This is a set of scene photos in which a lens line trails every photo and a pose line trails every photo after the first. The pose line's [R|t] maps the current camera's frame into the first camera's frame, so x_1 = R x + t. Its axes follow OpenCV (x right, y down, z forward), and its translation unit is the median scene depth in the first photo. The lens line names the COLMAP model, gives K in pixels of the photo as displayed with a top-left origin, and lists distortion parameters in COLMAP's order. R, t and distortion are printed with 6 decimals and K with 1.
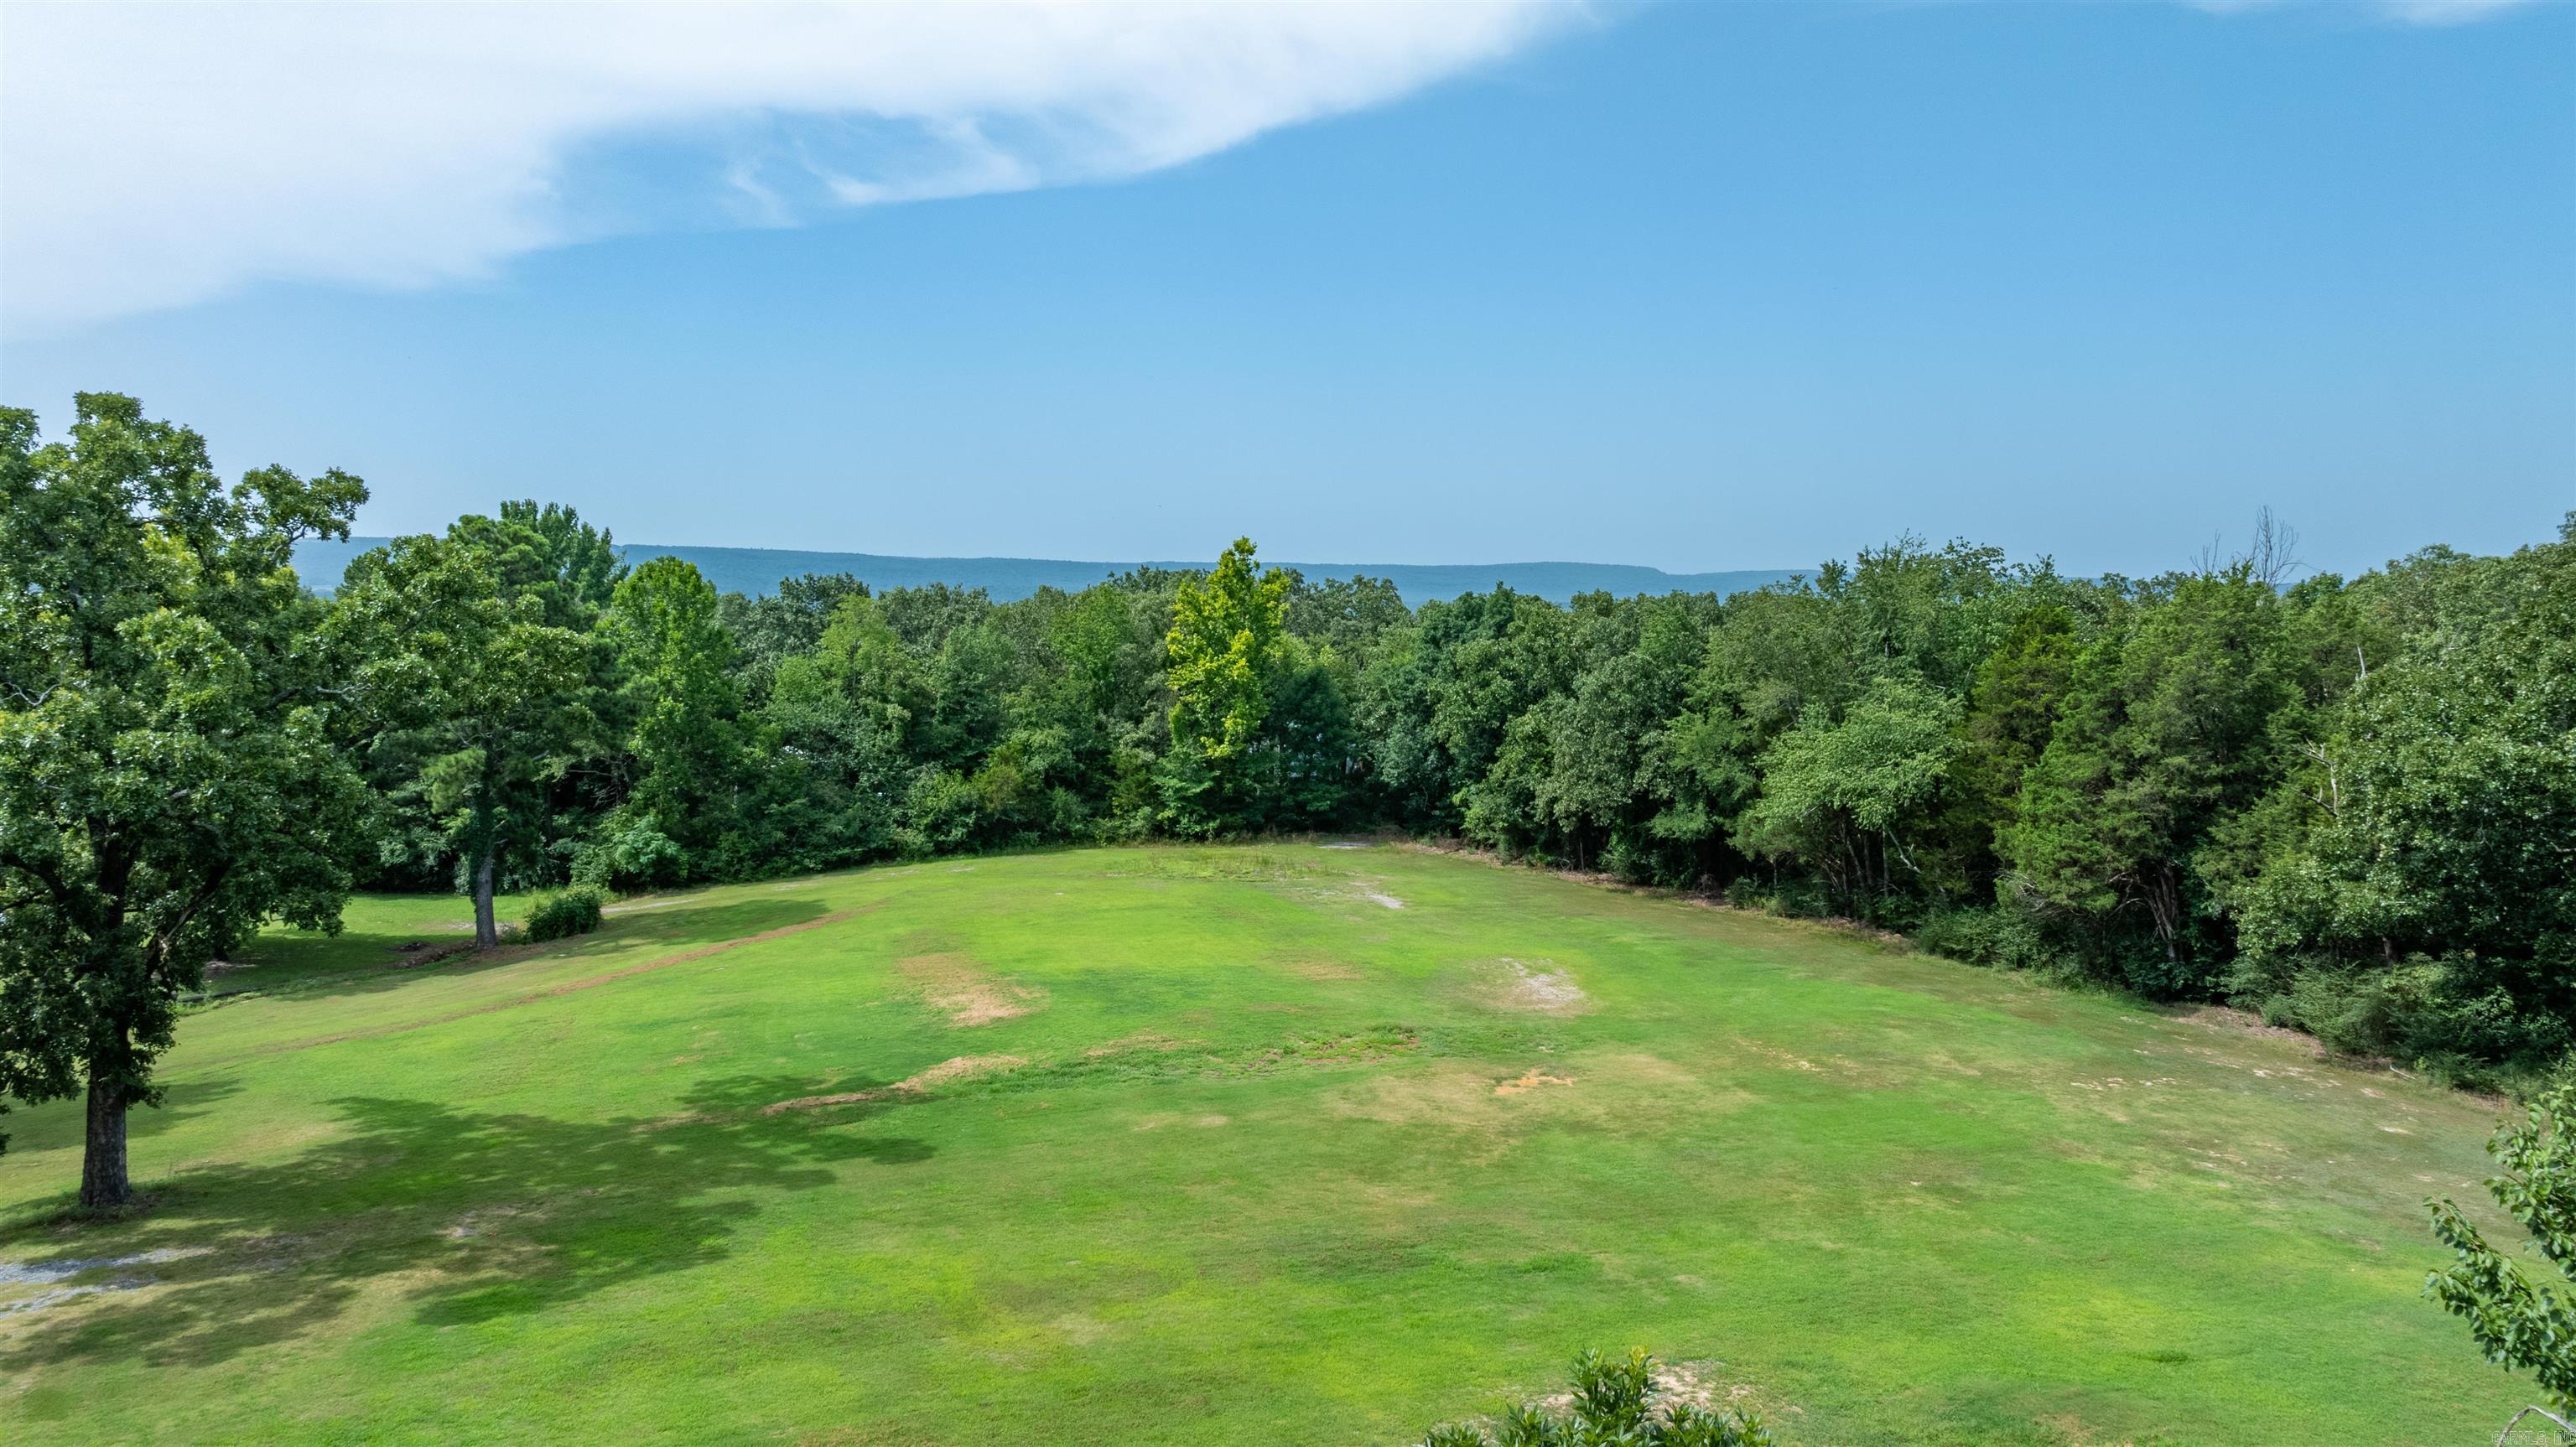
lens RADIAL K [[1819.1, 0, 1291.4], [0, 1819.1, 721.4], [0, 0, 1]] dist [-0.054480, 0.097131]
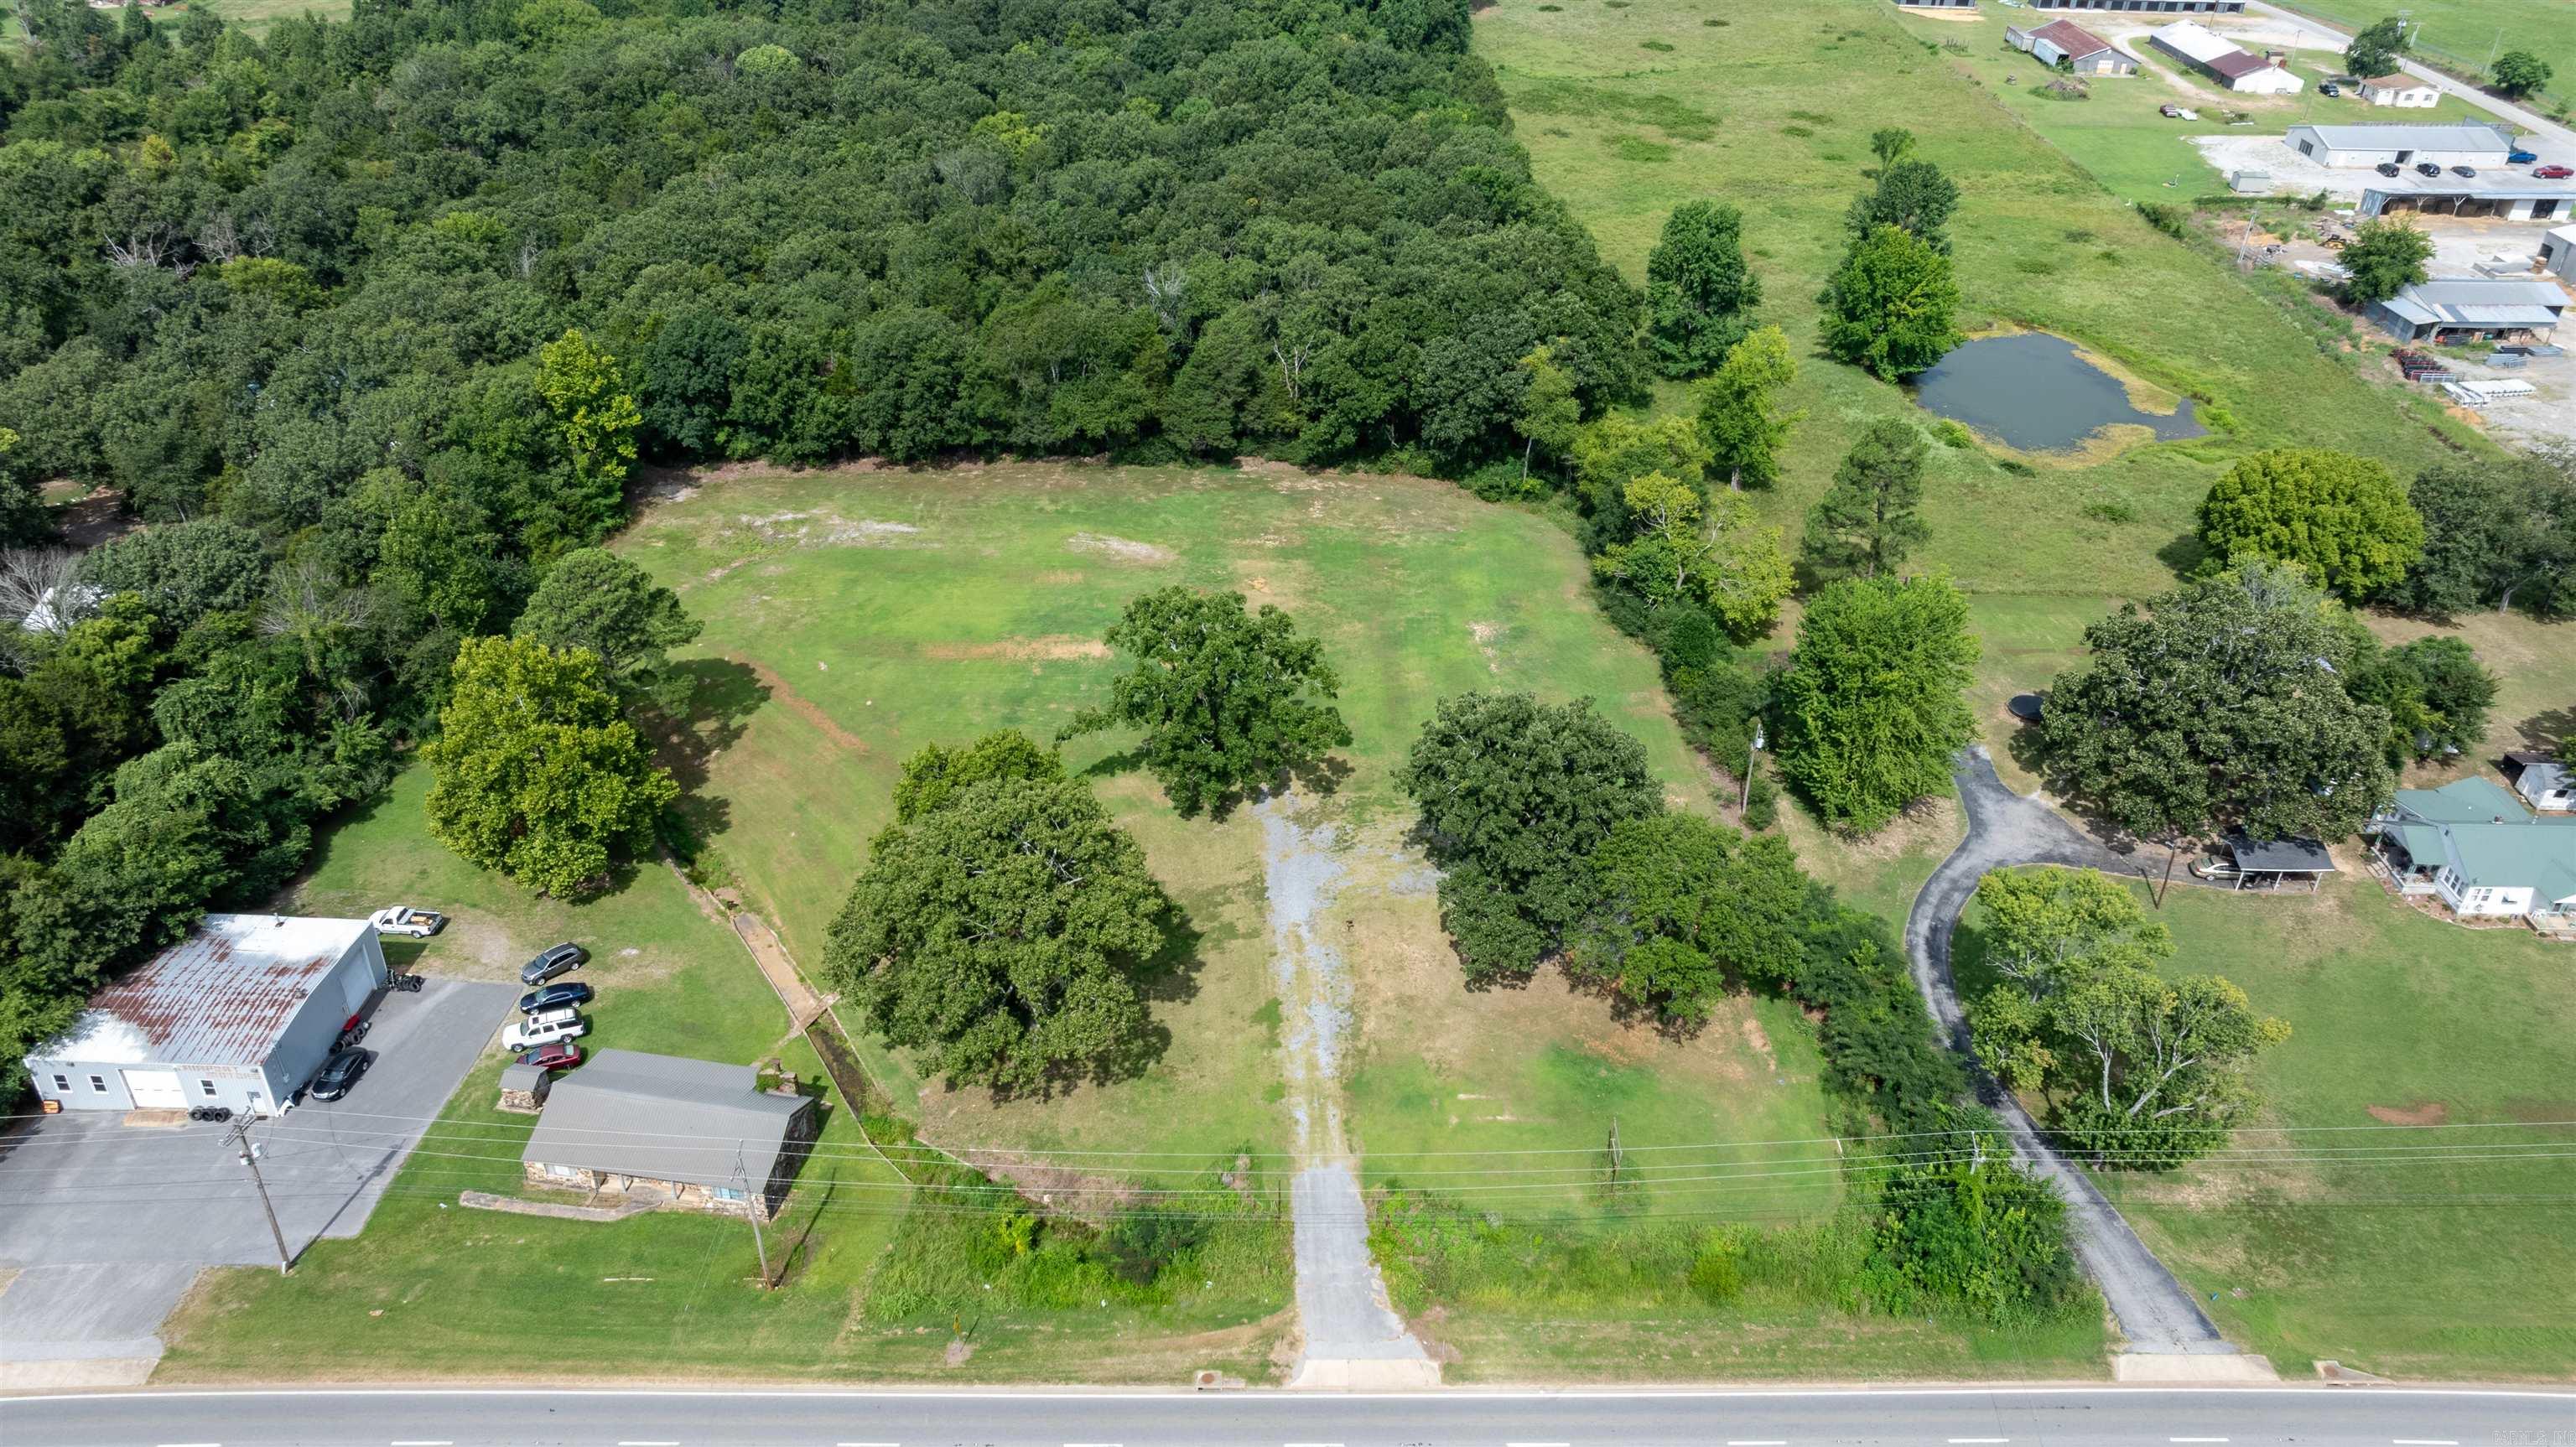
lens RADIAL K [[1804.2, 0, 1288.0], [0, 1804.2, 723.5], [0, 0, 1]] dist [-0.029927, 0.062249]
pose [[0.385903, -0.505254, 0.771879, -1.373196], [0.049905, 0.846898, 0.529409, -0.722647], [-0.921188, -0.165780, 0.352036, -0.136367]]
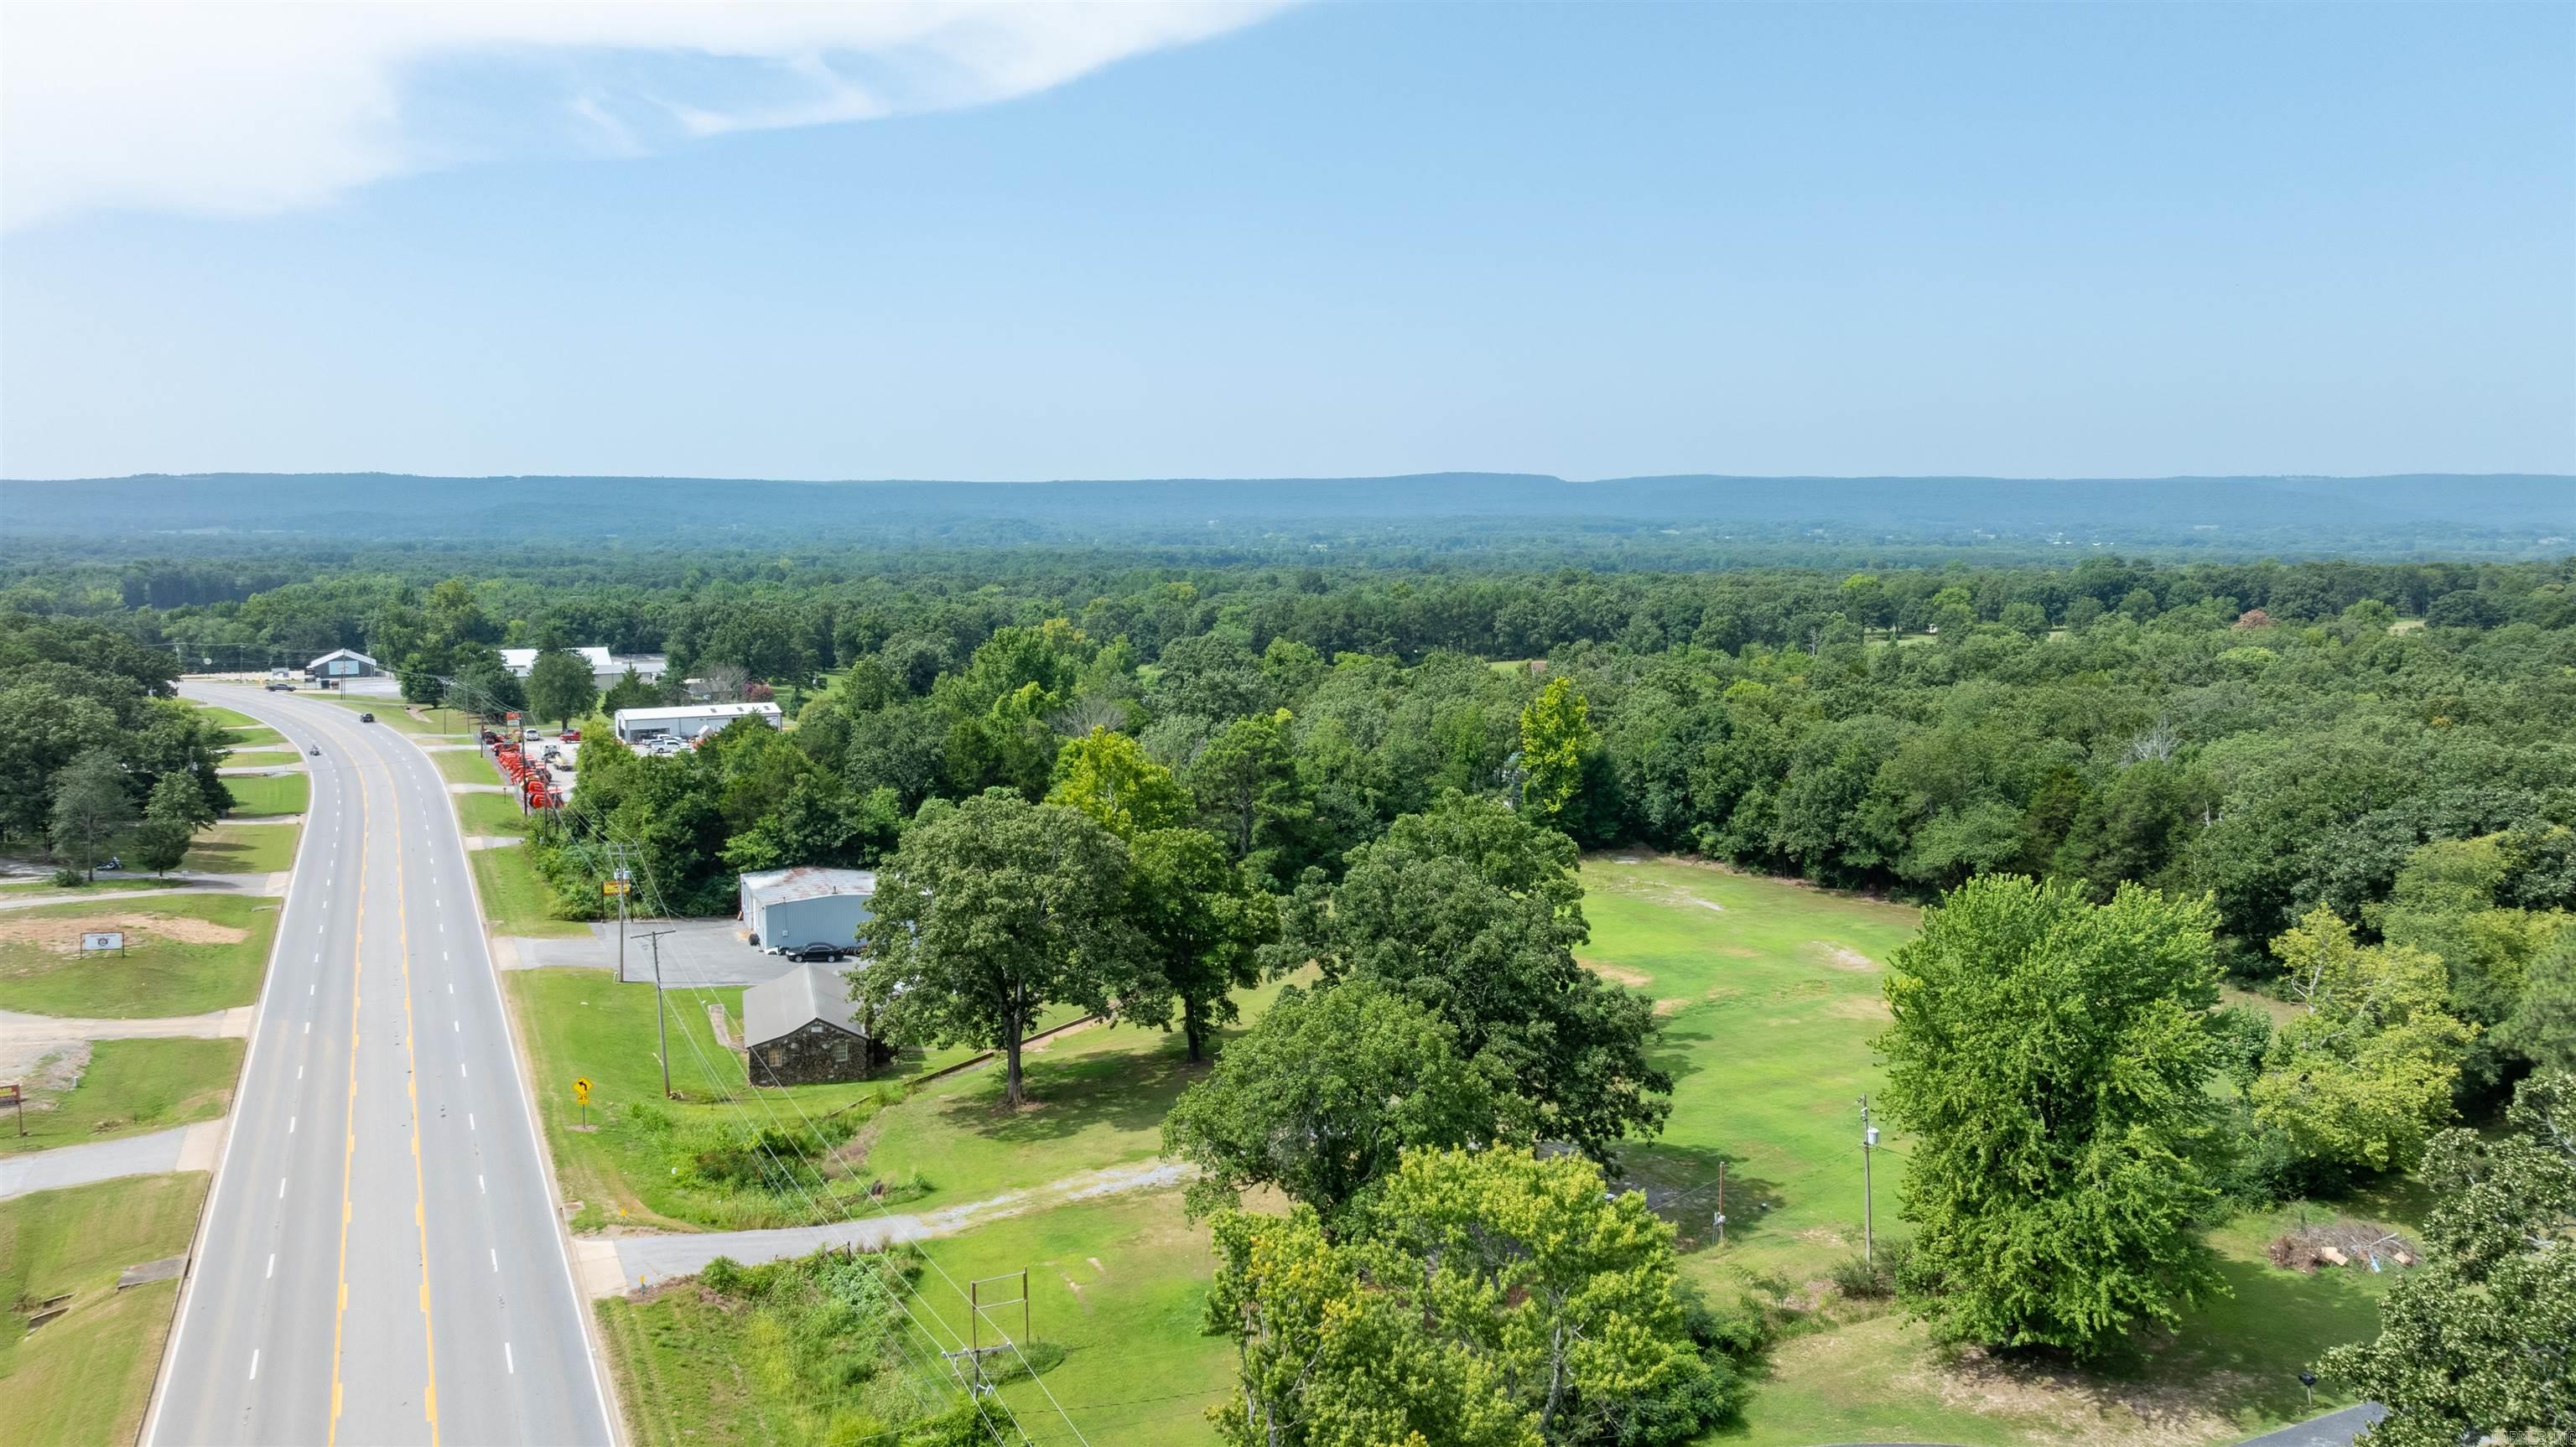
lens RADIAL K [[1814.6, 0, 1292.9], [0, 1814.6, 721.1], [0, 0, 1]] dist [-0.036106, 0.066697]
pose [[0.998024, -0.029380, 0.055548, -0.457871], [0.026588, 0.998377, 0.050356, -0.189850], [-0.056937, -0.048779, 0.997185, -0.806412]]
